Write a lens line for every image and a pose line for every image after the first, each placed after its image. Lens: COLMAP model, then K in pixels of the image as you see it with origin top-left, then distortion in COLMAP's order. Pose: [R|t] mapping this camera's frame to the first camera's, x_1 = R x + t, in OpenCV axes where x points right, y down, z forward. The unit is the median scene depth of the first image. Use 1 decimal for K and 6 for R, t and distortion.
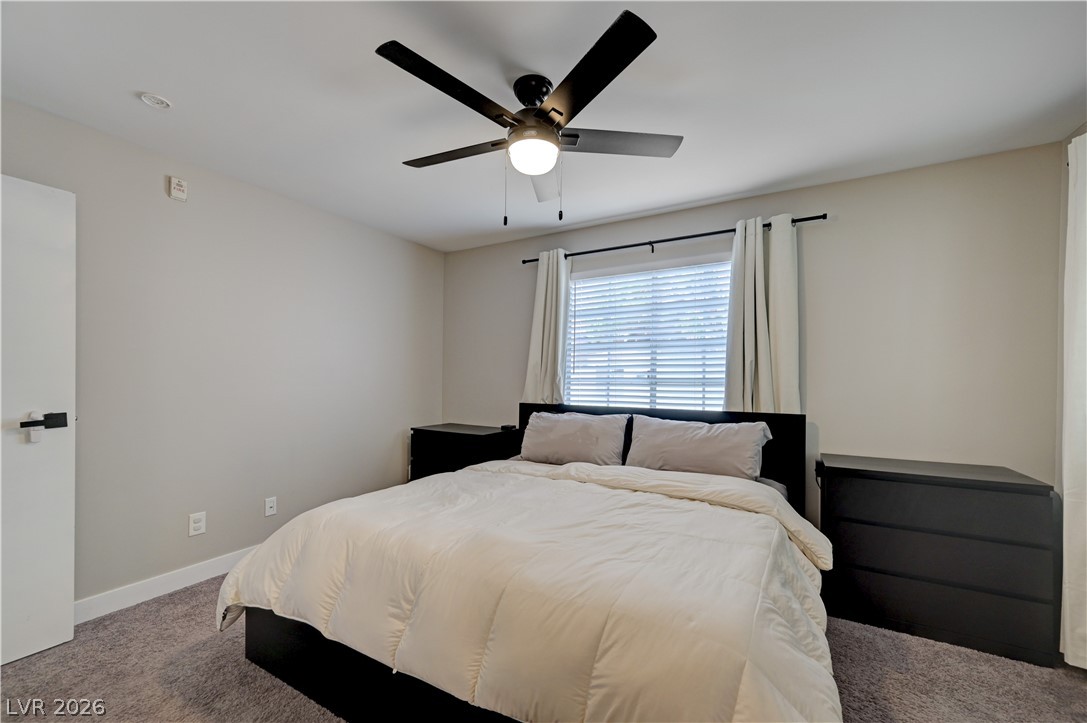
lens RADIAL K [[426.9, 0, 554.6], [0, 426.9, 378.6], [0, 0, 1]] dist [0.002563, 0.000261]
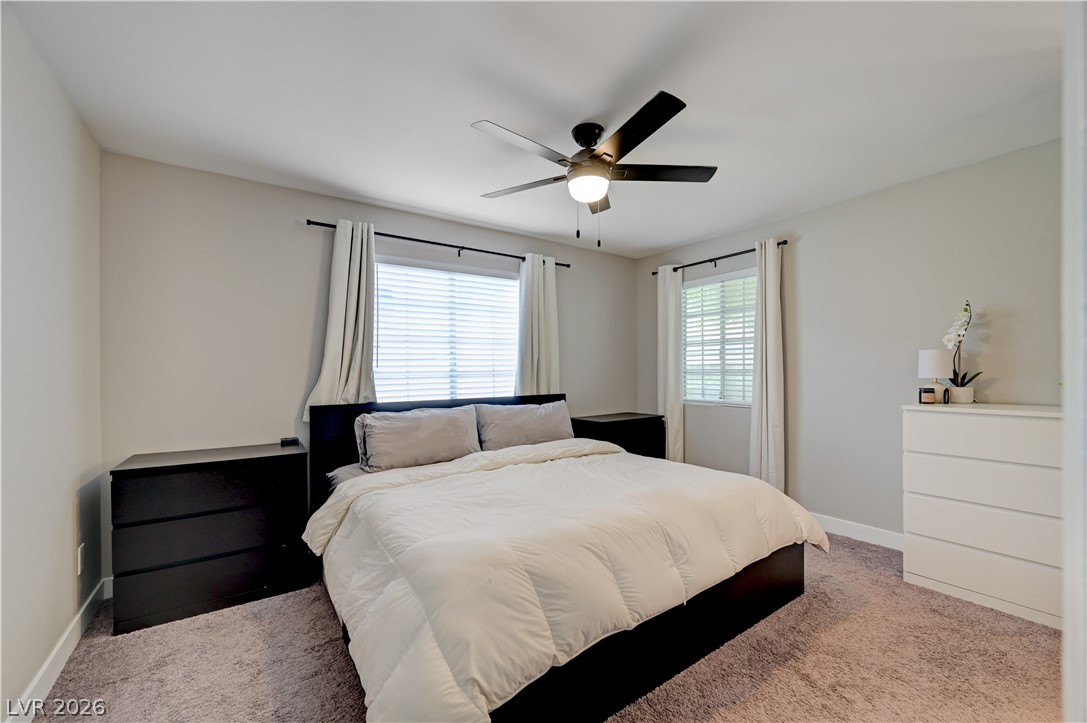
lens RADIAL K [[426.9, 0, 552.1], [0, 426.9, 369.3], [0, 0, 1]] dist [0.002563, 0.000261]
pose [[0.434723, -0.007822, 0.900530, -0.703081], [0.012961, 0.999913, 0.002429, -0.005697], [-0.900471, 0.010616, 0.434787, 0.335515]]
